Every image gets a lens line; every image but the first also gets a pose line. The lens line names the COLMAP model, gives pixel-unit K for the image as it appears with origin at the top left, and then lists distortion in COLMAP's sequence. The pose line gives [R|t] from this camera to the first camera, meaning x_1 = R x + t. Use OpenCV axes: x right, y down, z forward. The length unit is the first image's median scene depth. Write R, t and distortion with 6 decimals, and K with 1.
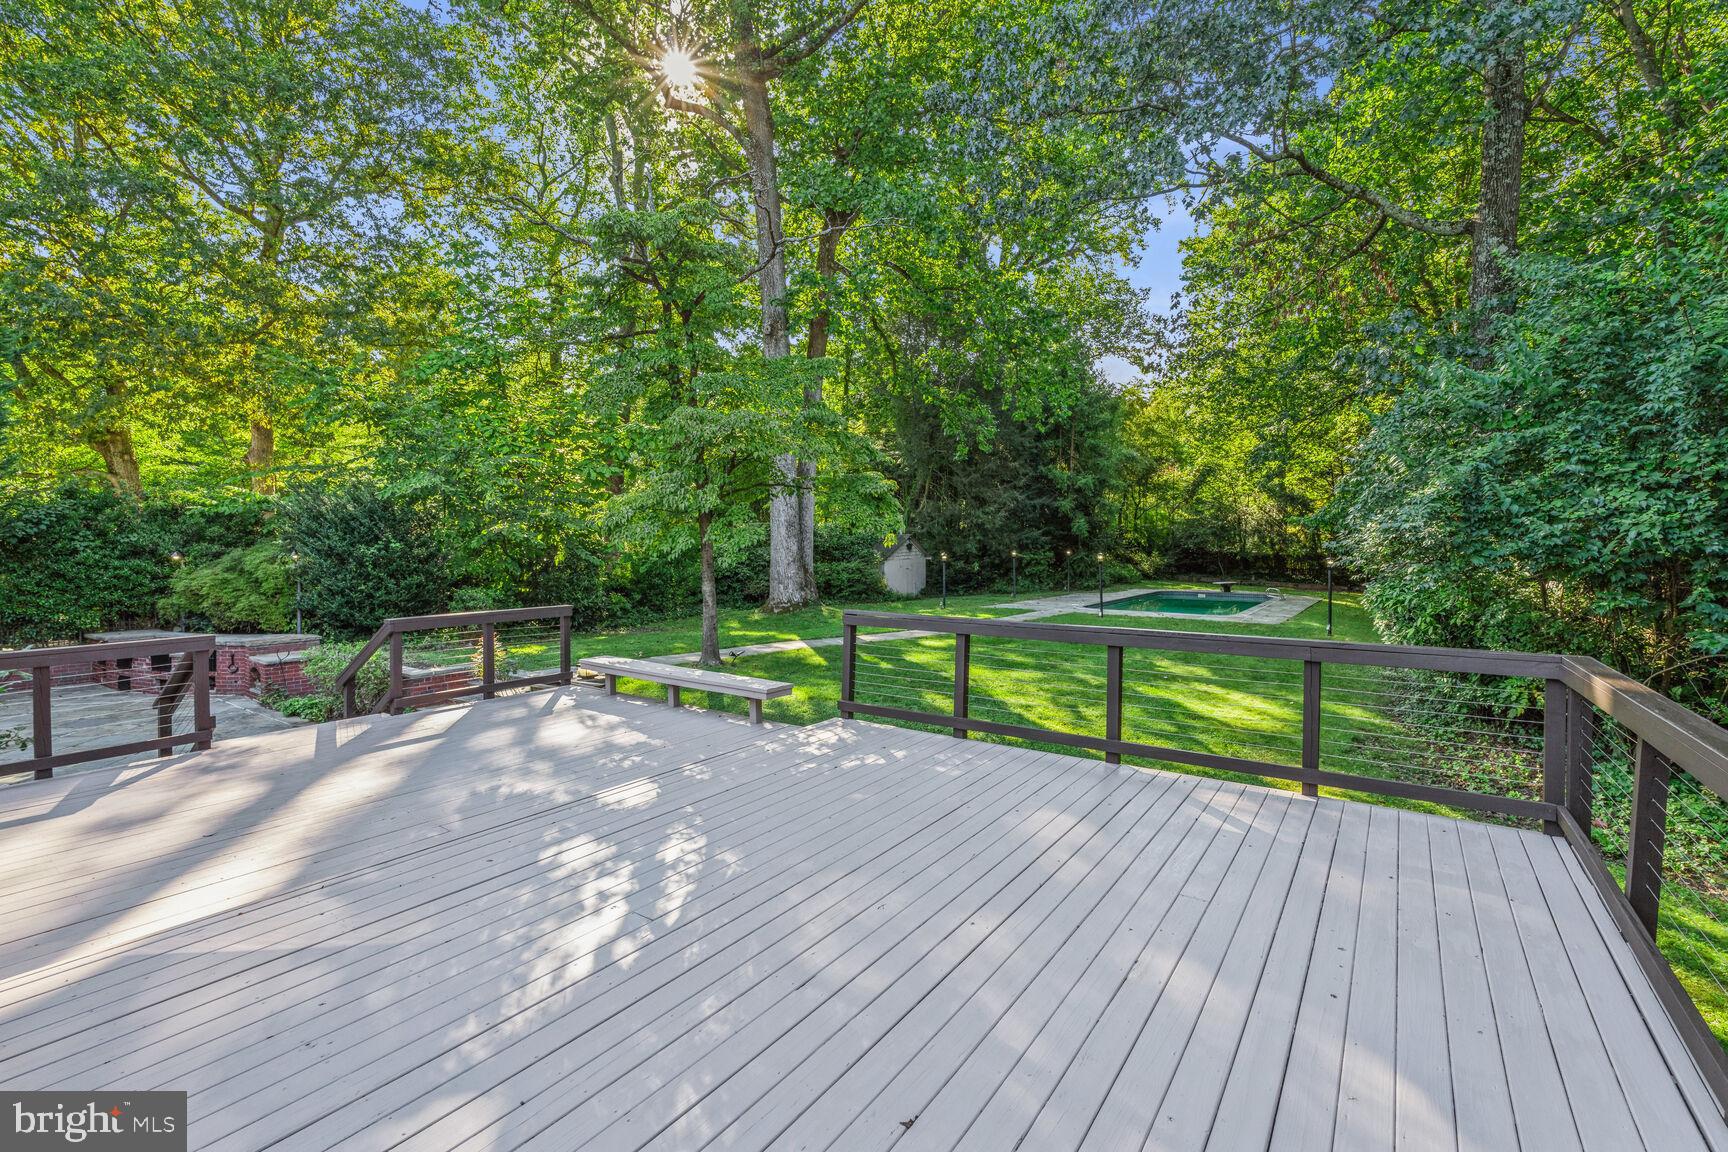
lens RADIAL K [[789.7, 0, 865.0], [0, 789.7, 545.8], [0, 0, 1]] dist [0.000524, 0.000083]
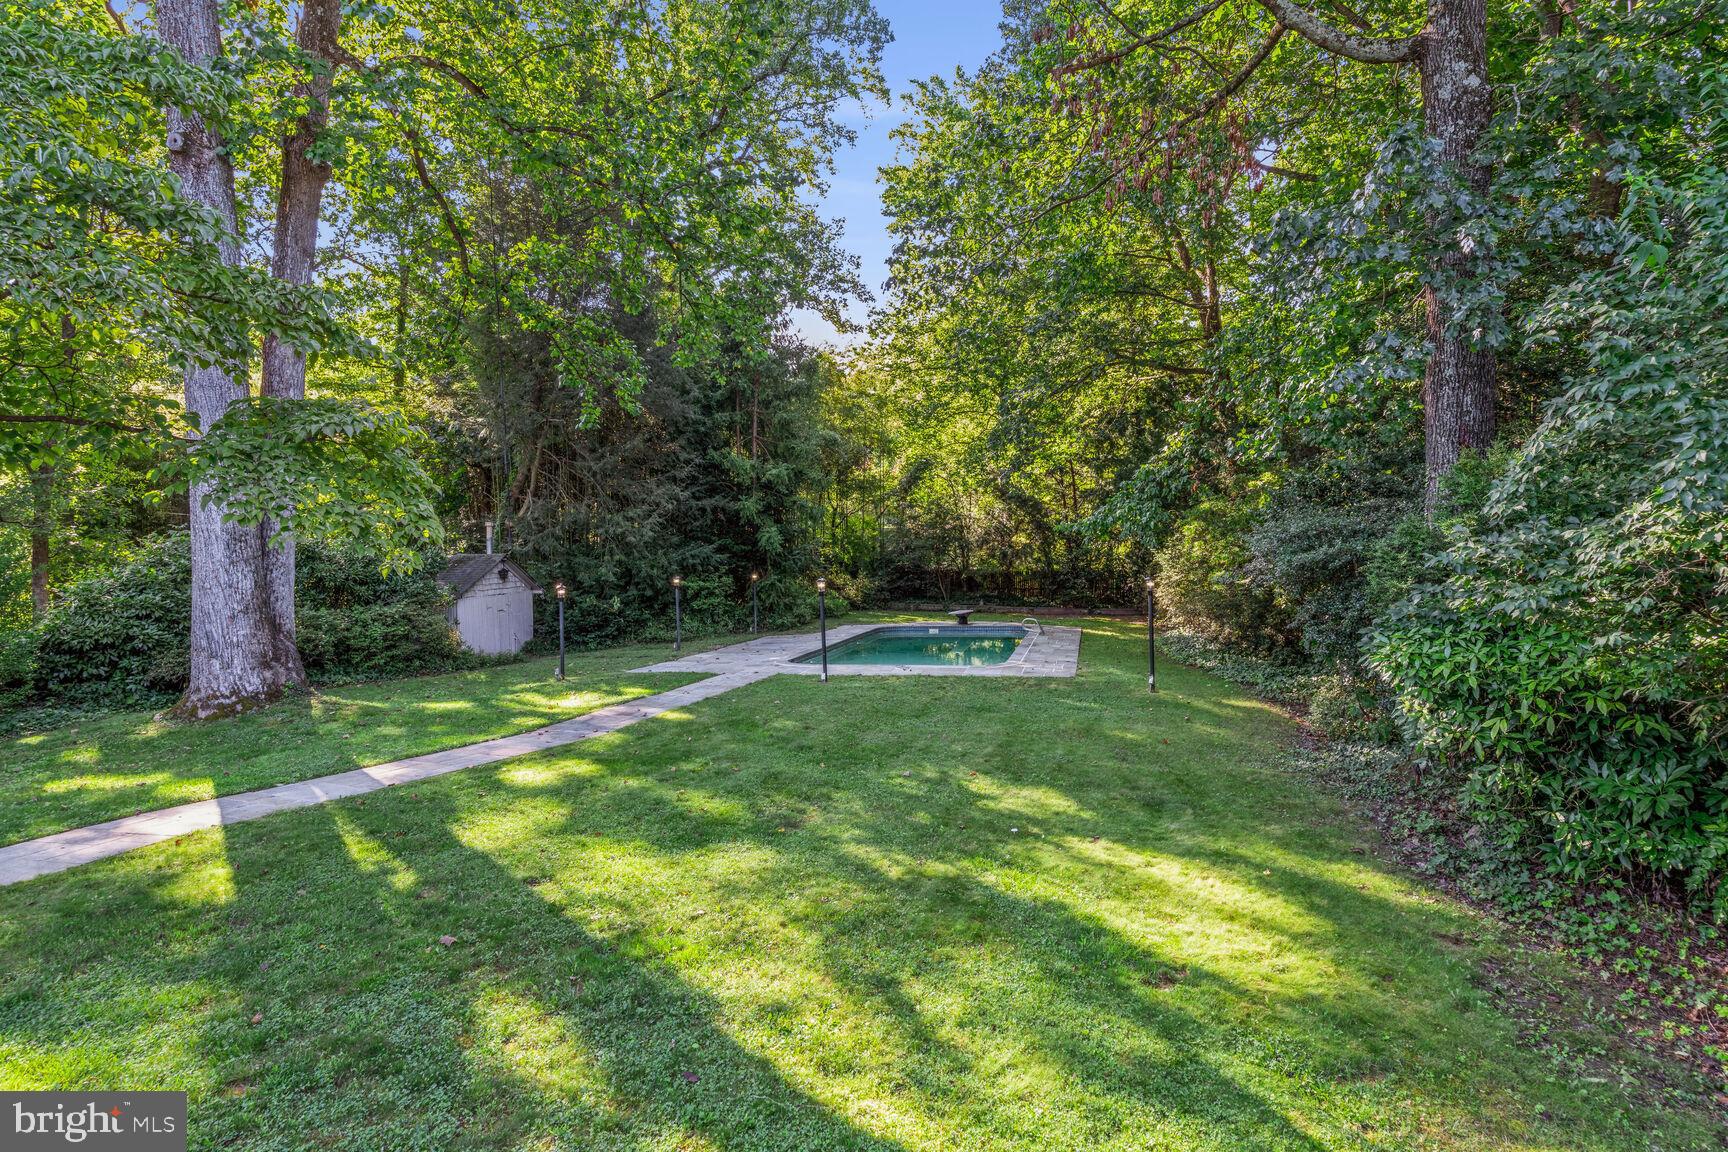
lens RADIAL K [[969.8, 0, 870.1], [0, 969.8, 538.6], [0, 0, 1]] dist [-0.000797, -0.000310]
pose [[0.920862, -0.011383, 0.389724, 0.025198], [0.022373, 0.999469, -0.023673, -0.002333], [-0.389247, 0.030519, 0.920628, 0.195882]]
